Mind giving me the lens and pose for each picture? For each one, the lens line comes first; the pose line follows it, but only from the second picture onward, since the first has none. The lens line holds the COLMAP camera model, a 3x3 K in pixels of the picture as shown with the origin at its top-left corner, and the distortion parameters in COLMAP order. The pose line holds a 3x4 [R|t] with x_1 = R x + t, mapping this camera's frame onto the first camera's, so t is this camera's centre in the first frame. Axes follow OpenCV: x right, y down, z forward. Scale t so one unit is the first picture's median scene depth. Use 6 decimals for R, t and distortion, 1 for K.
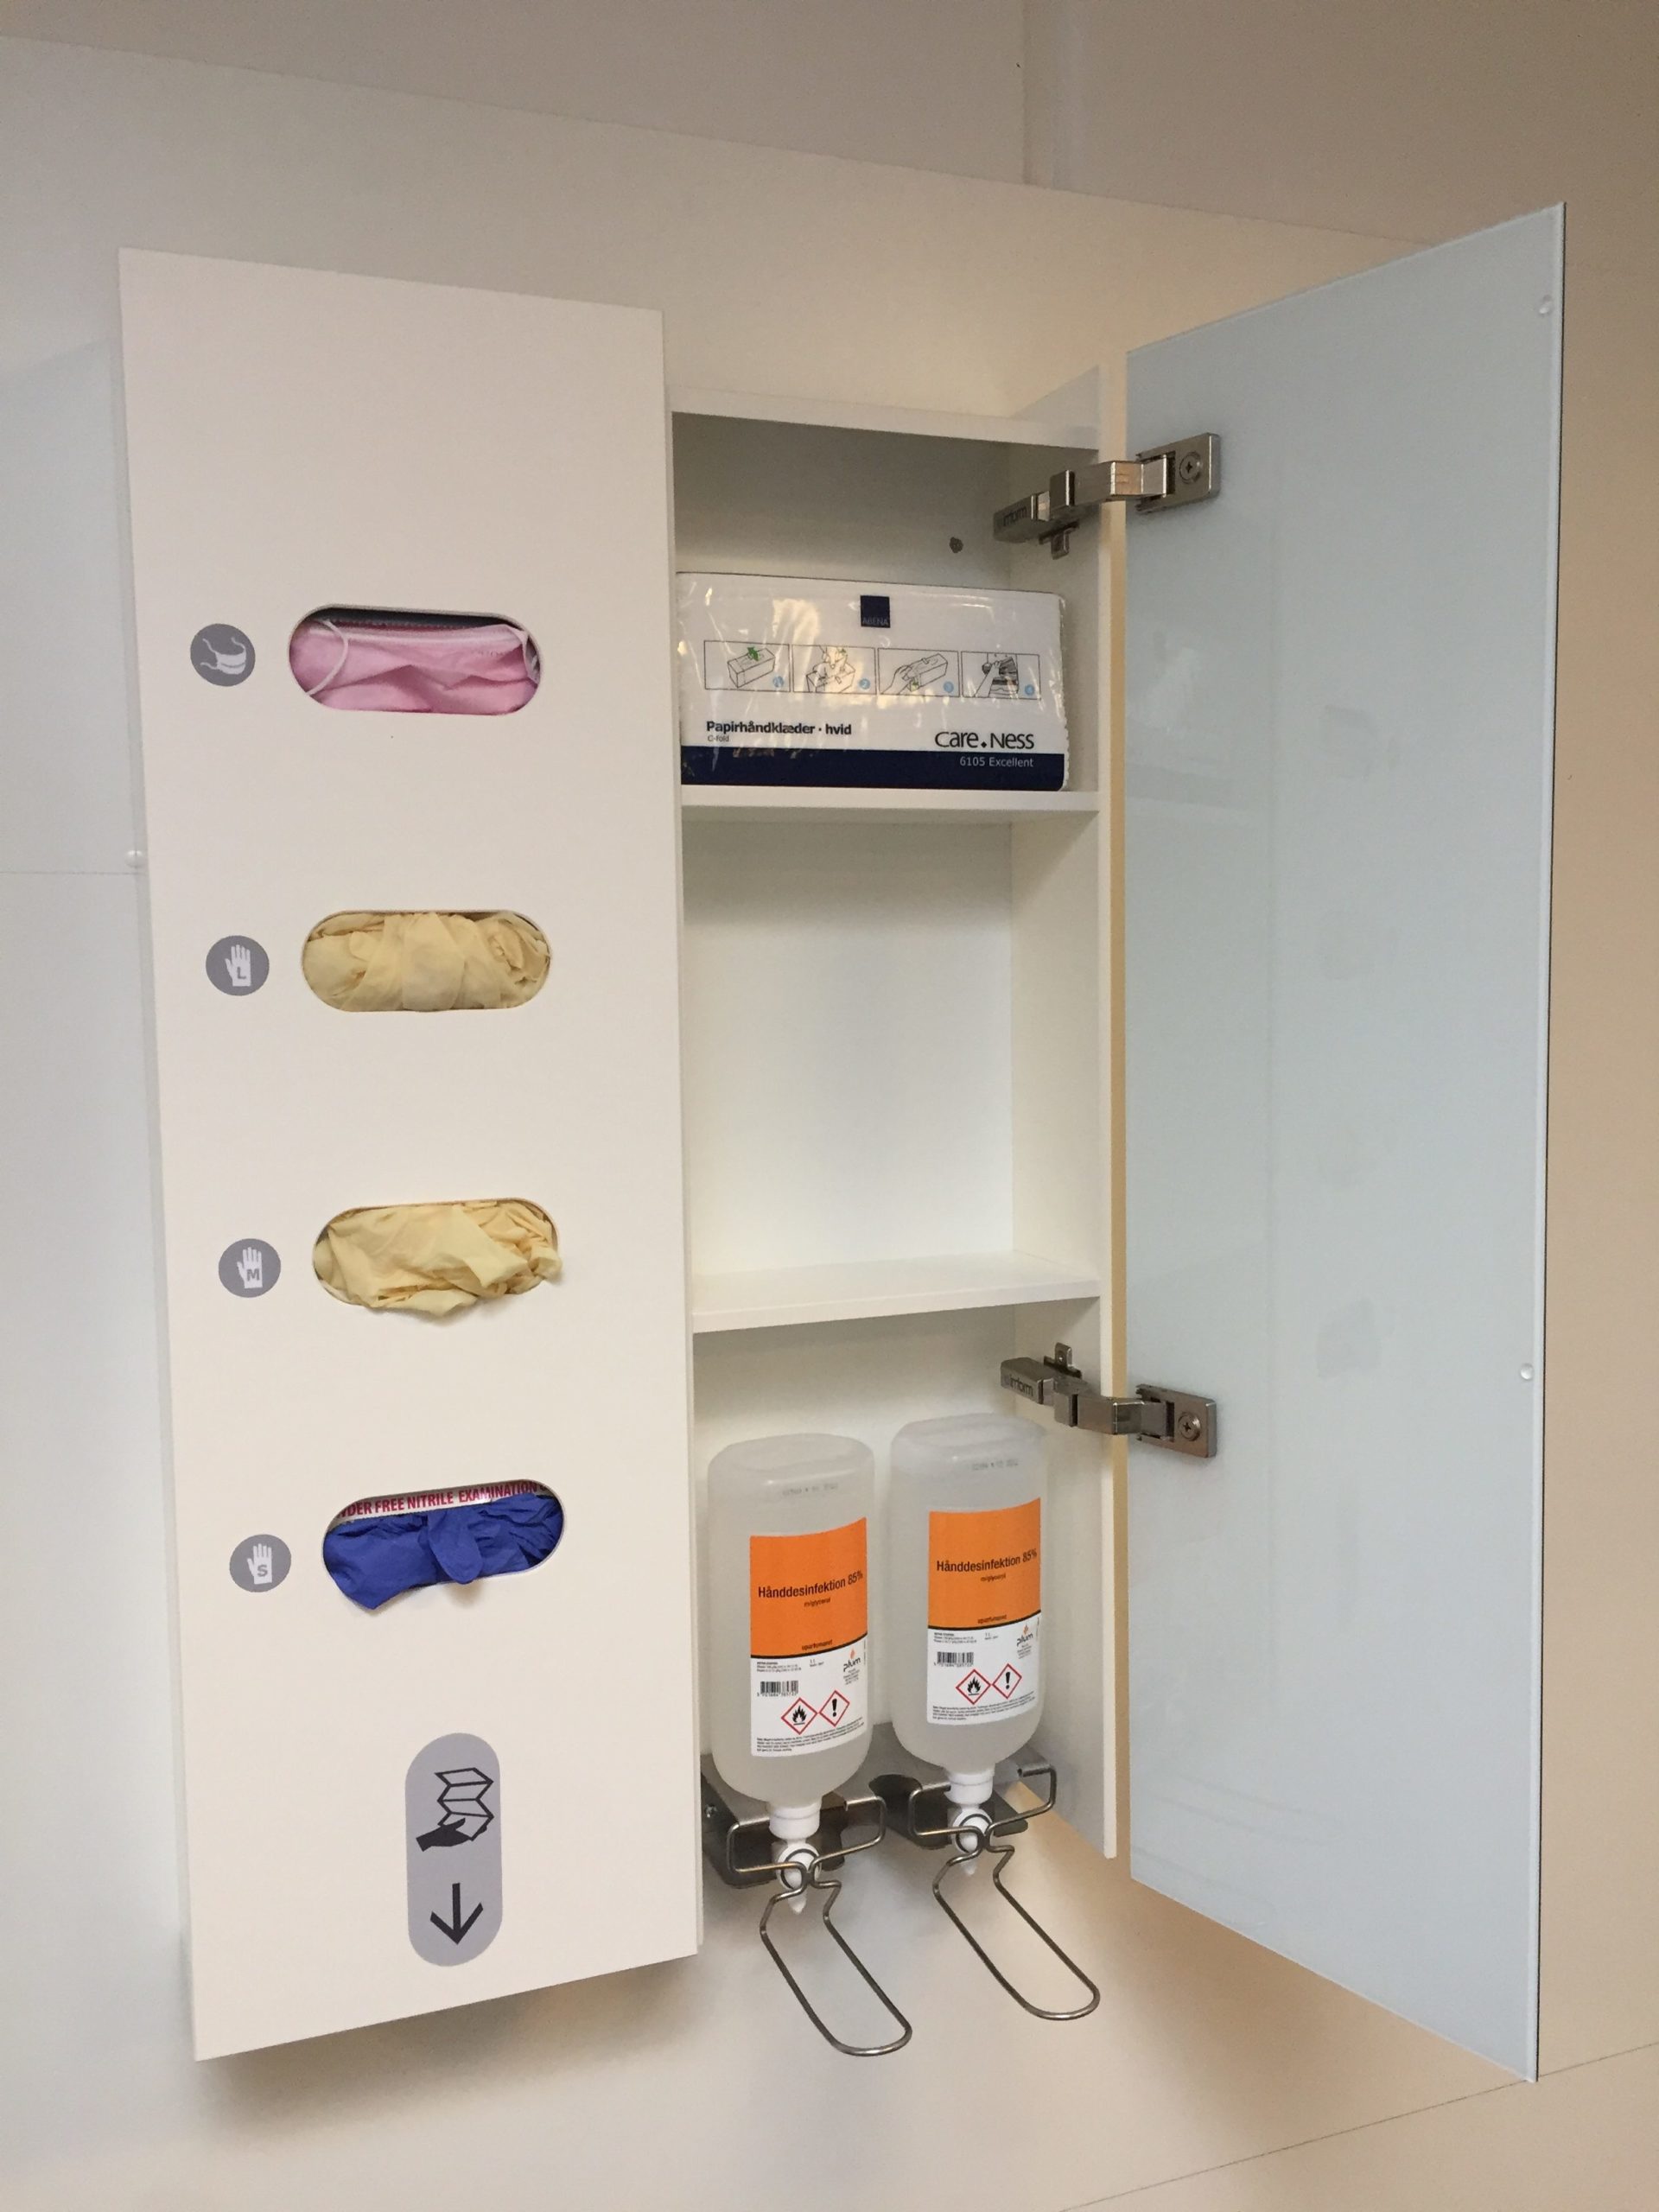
lens RADIAL K [[1929.7, 0, 834.1], [0, 1929.7, 1110.1], [0, 0, 1]] dist [0.067126, -0.025062]
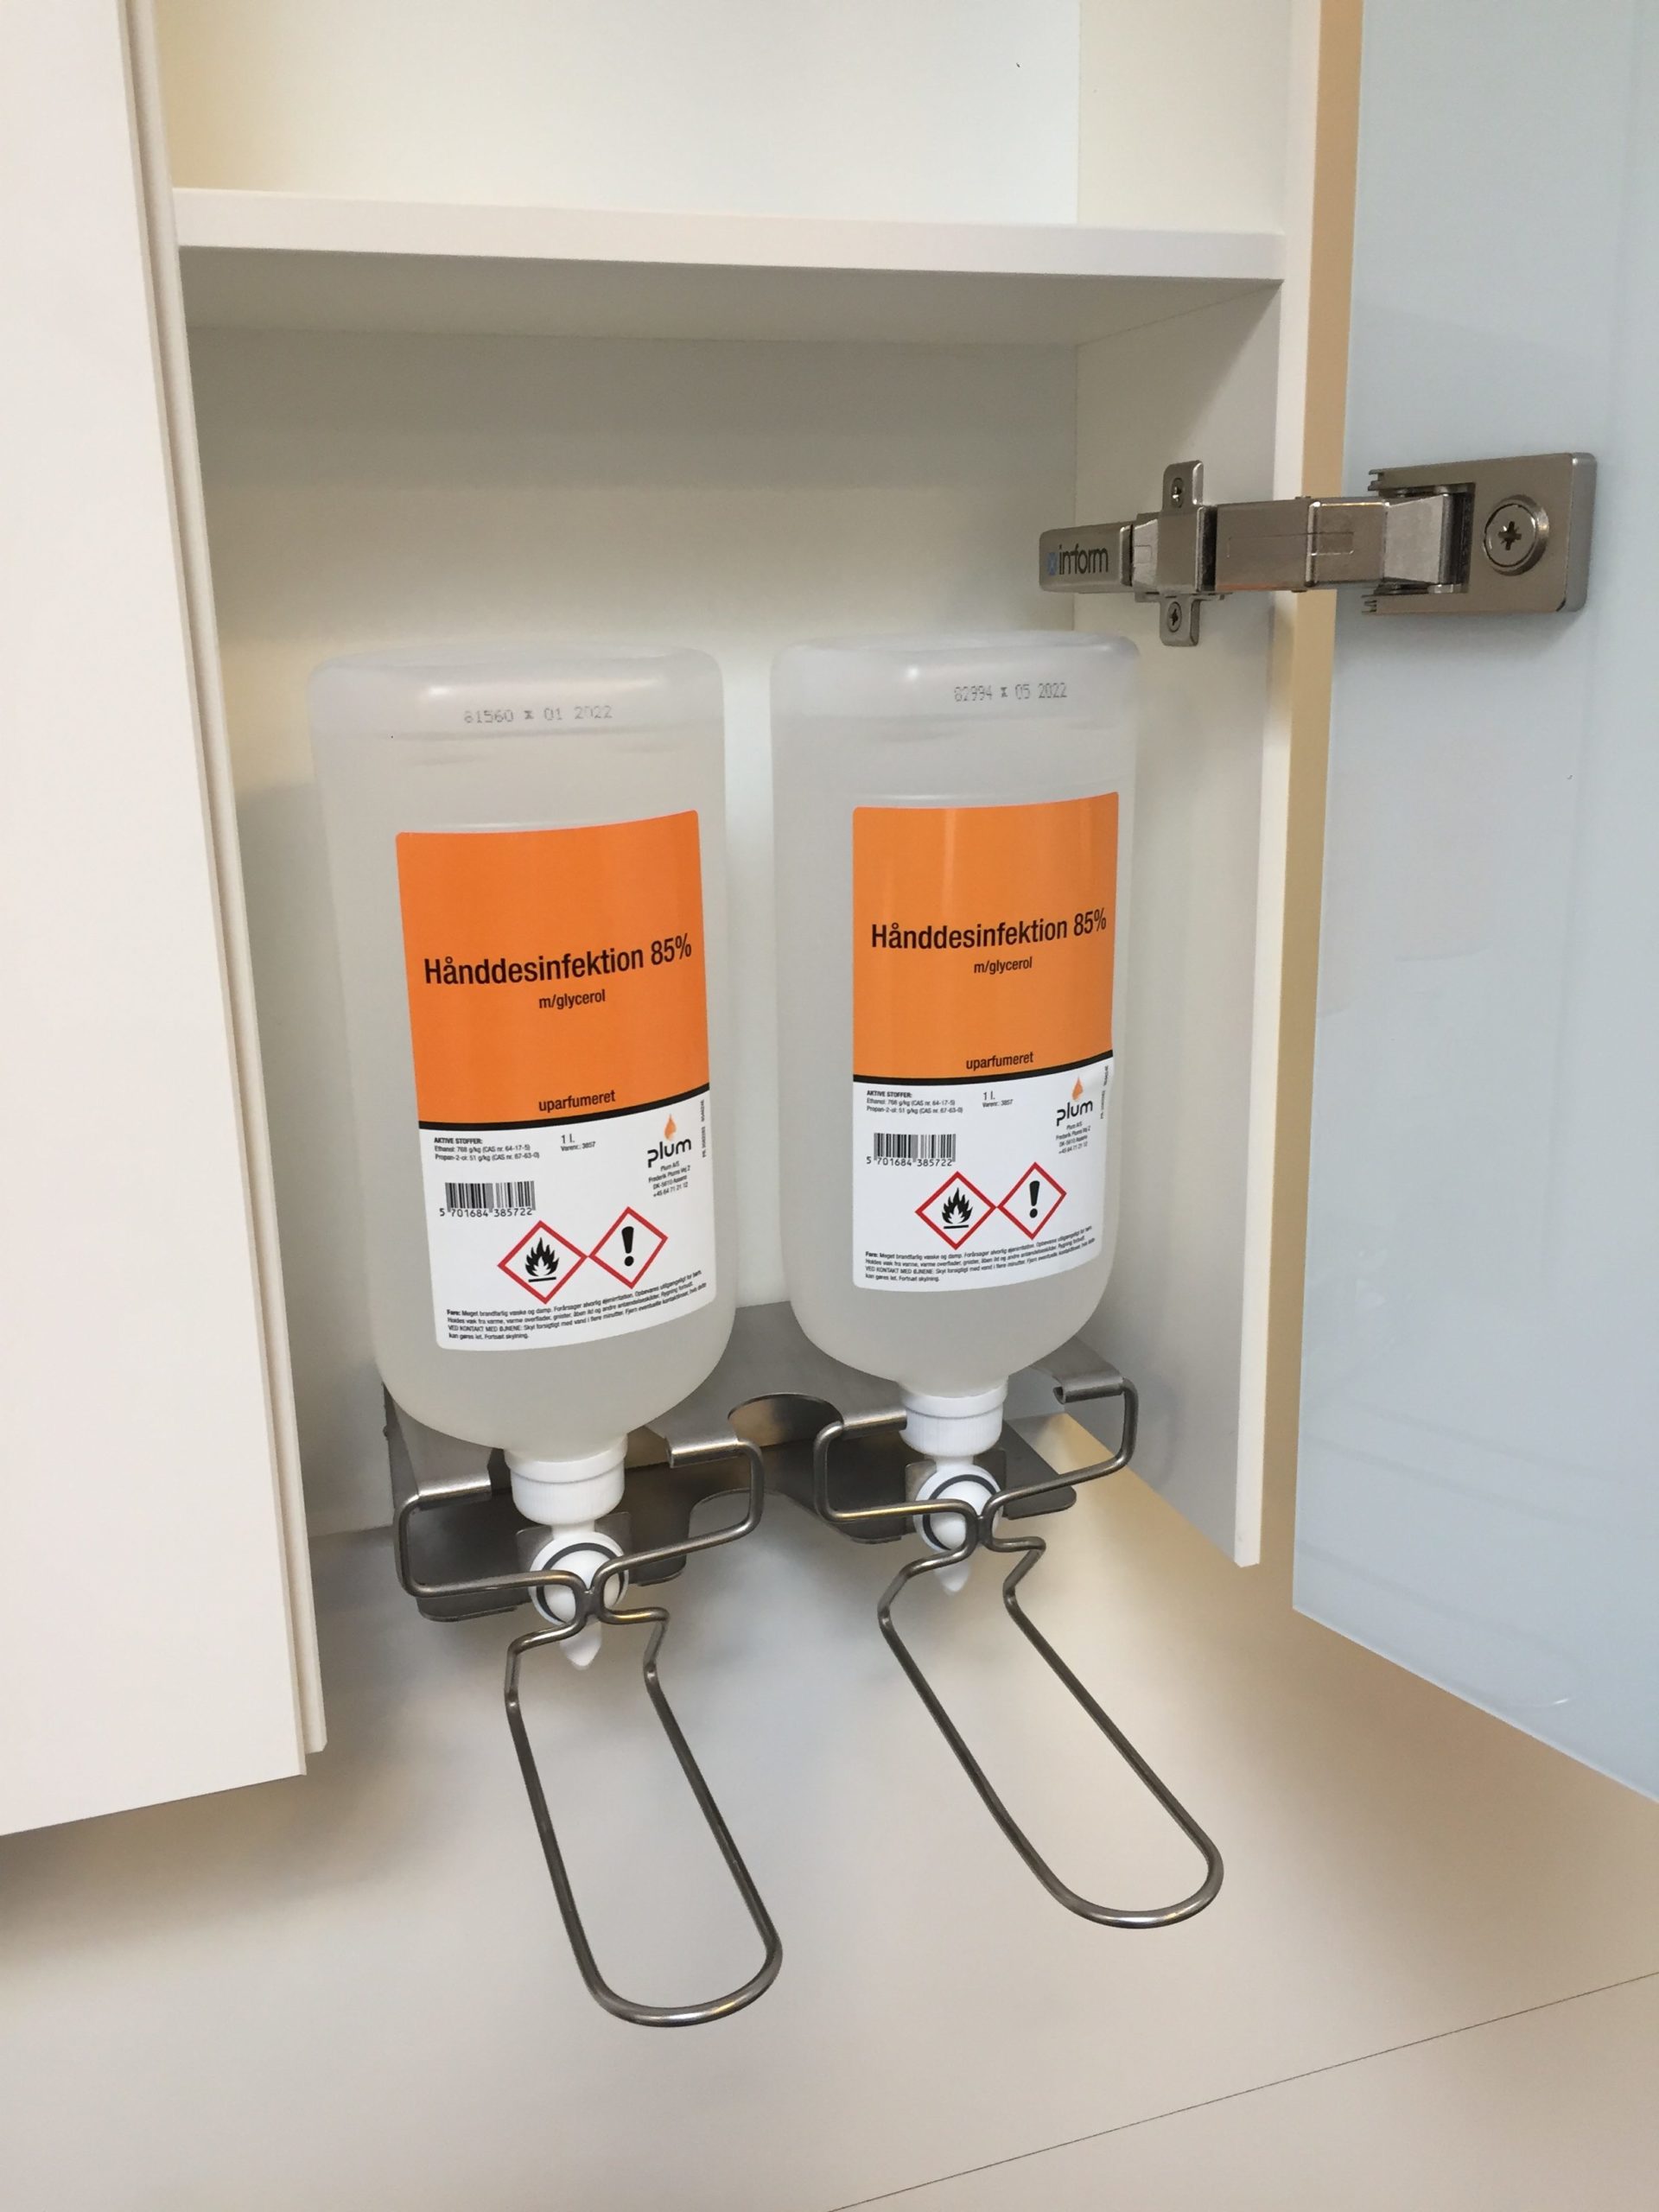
lens RADIAL K [[1929.7, 0, 827.4], [0, 1929.7, 1115.4], [0, 0, 1]] dist [0.067126, -0.025062]
pose [[0.998517, 0.006201, -0.054087, 0.069638], [0.003582, 0.983855, 0.178930, 0.206104], [0.054323, -0.178858, 0.982374, 0.594959]]
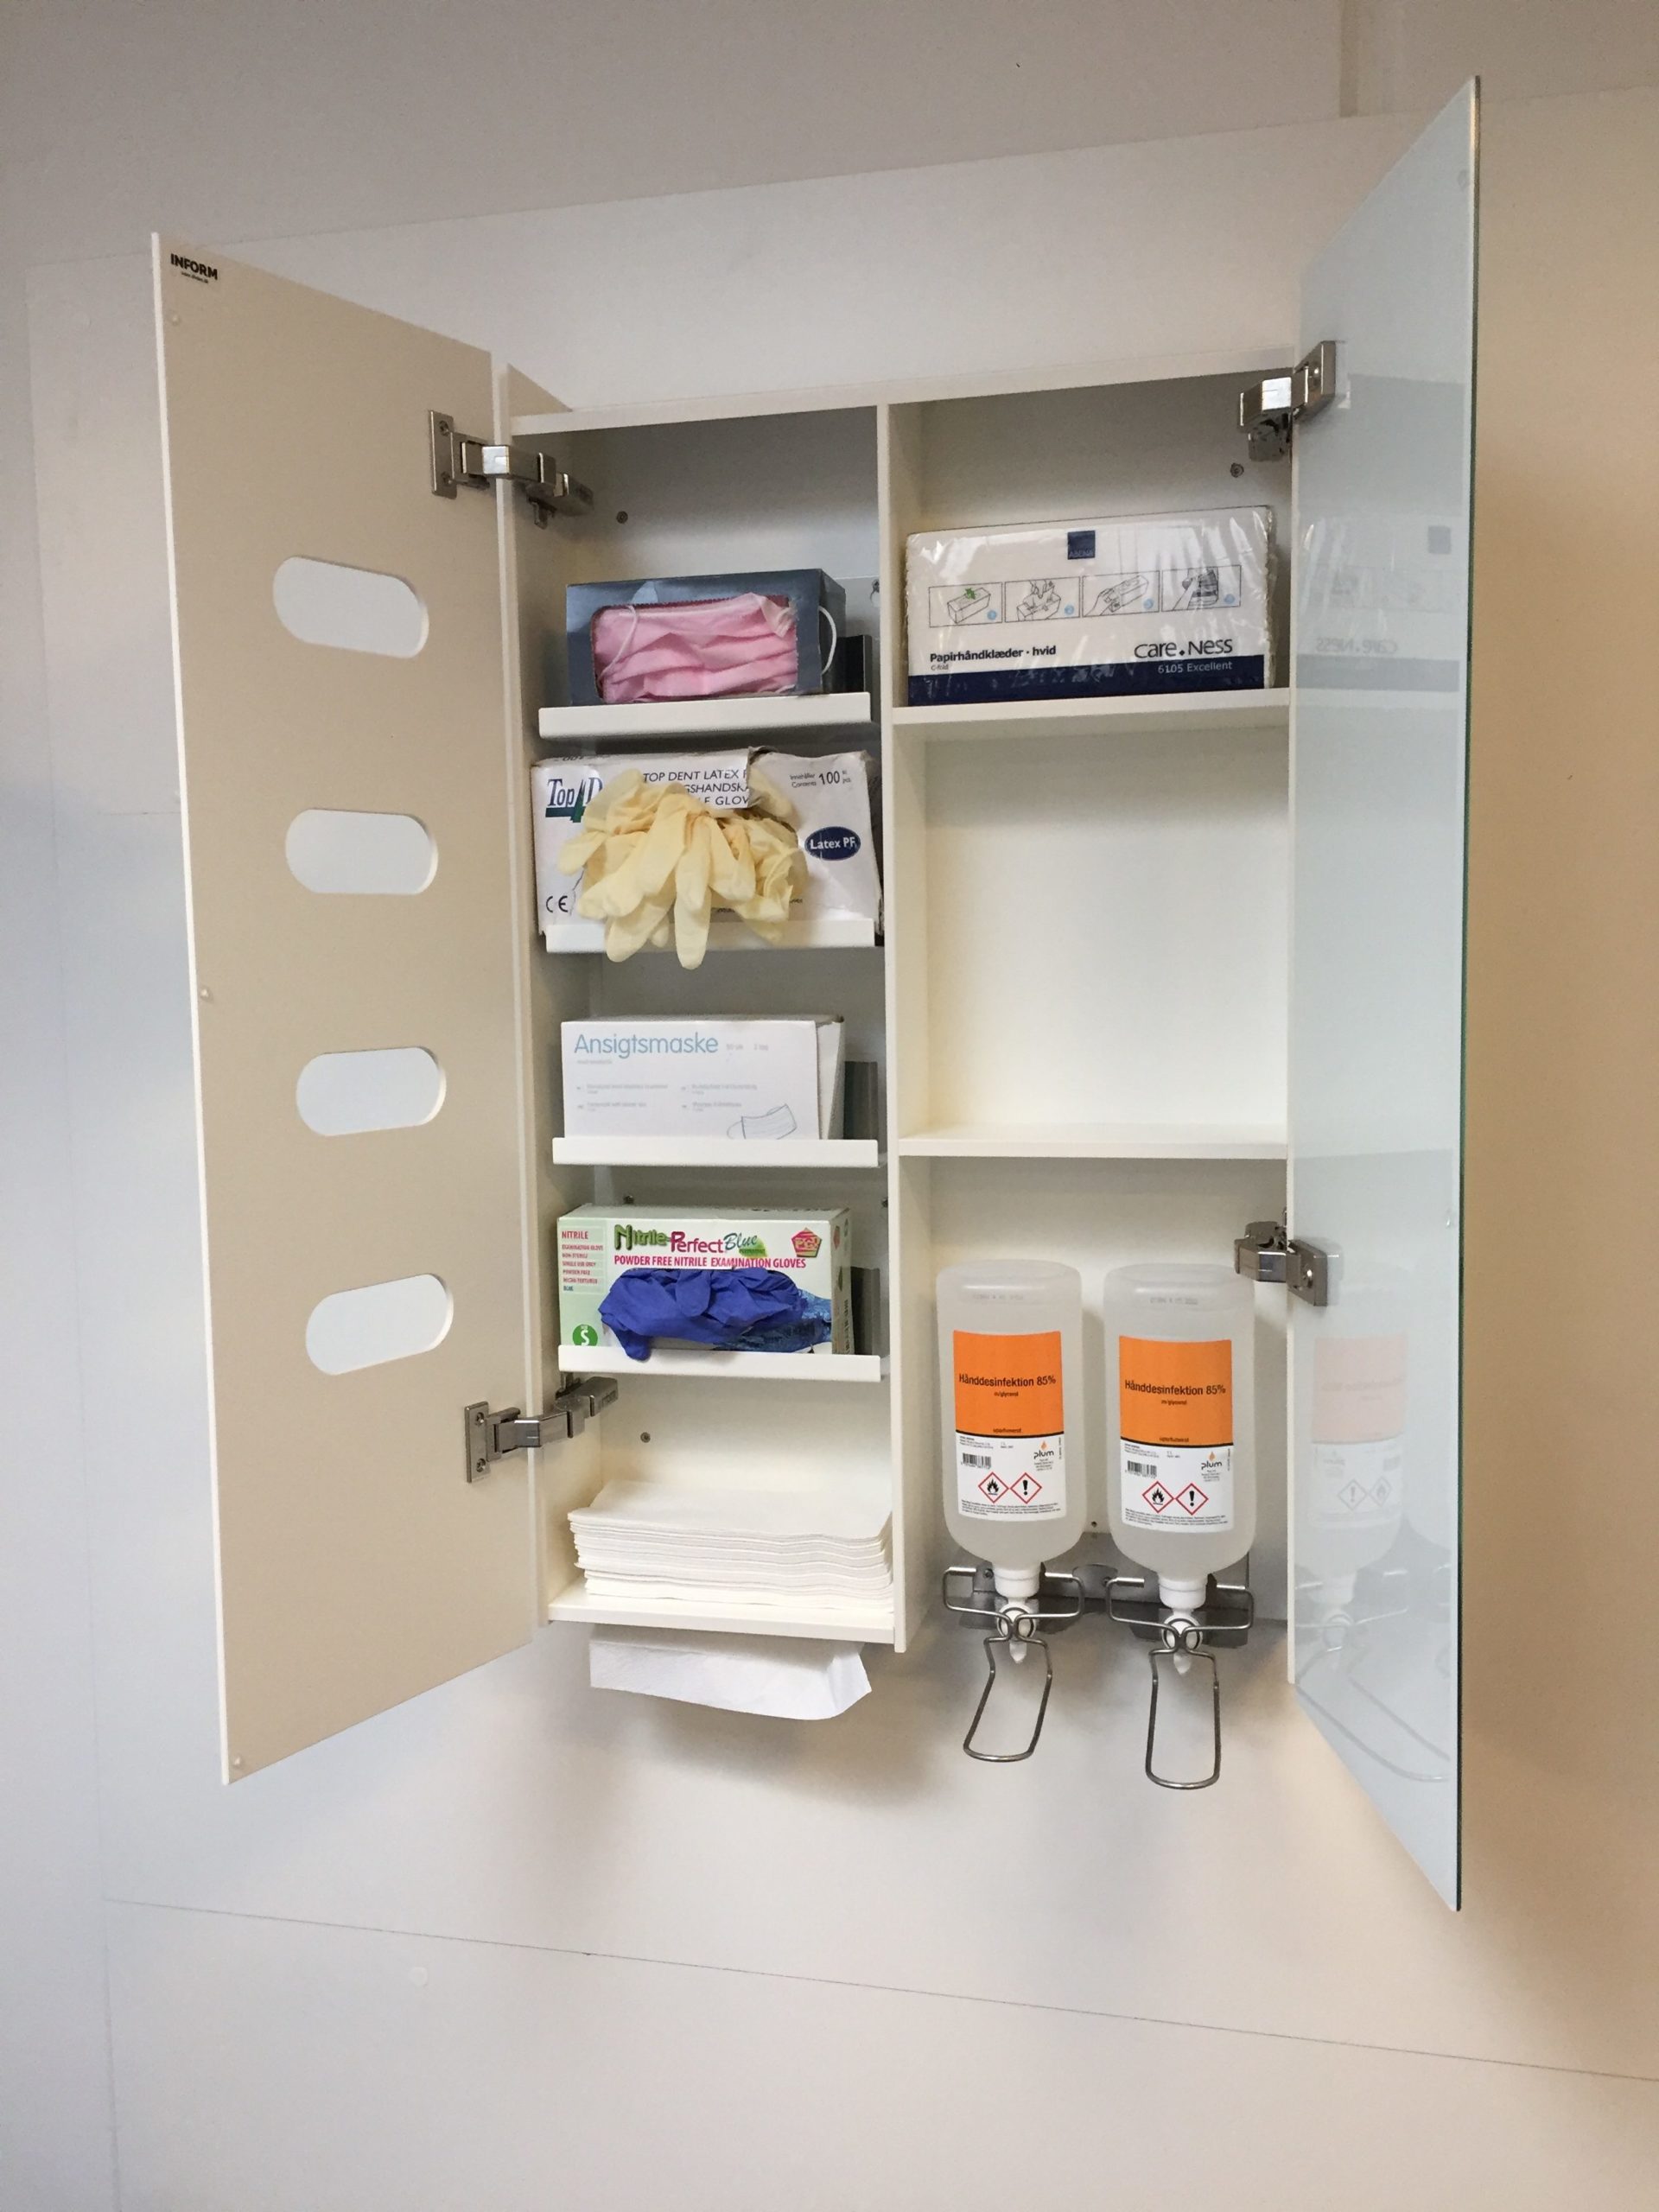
lens RADIAL K [[1929.7, 0, 842.2], [0, 1929.7, 1102.0], [0, 0, 1]] dist [0.067126, -0.025062]
pose [[0.814382, 0.048315, -0.578315, 0.590133], [-0.042571, 0.998817, 0.023498, 0.052701], [0.578766, 0.005483, 0.815475, -0.022970]]
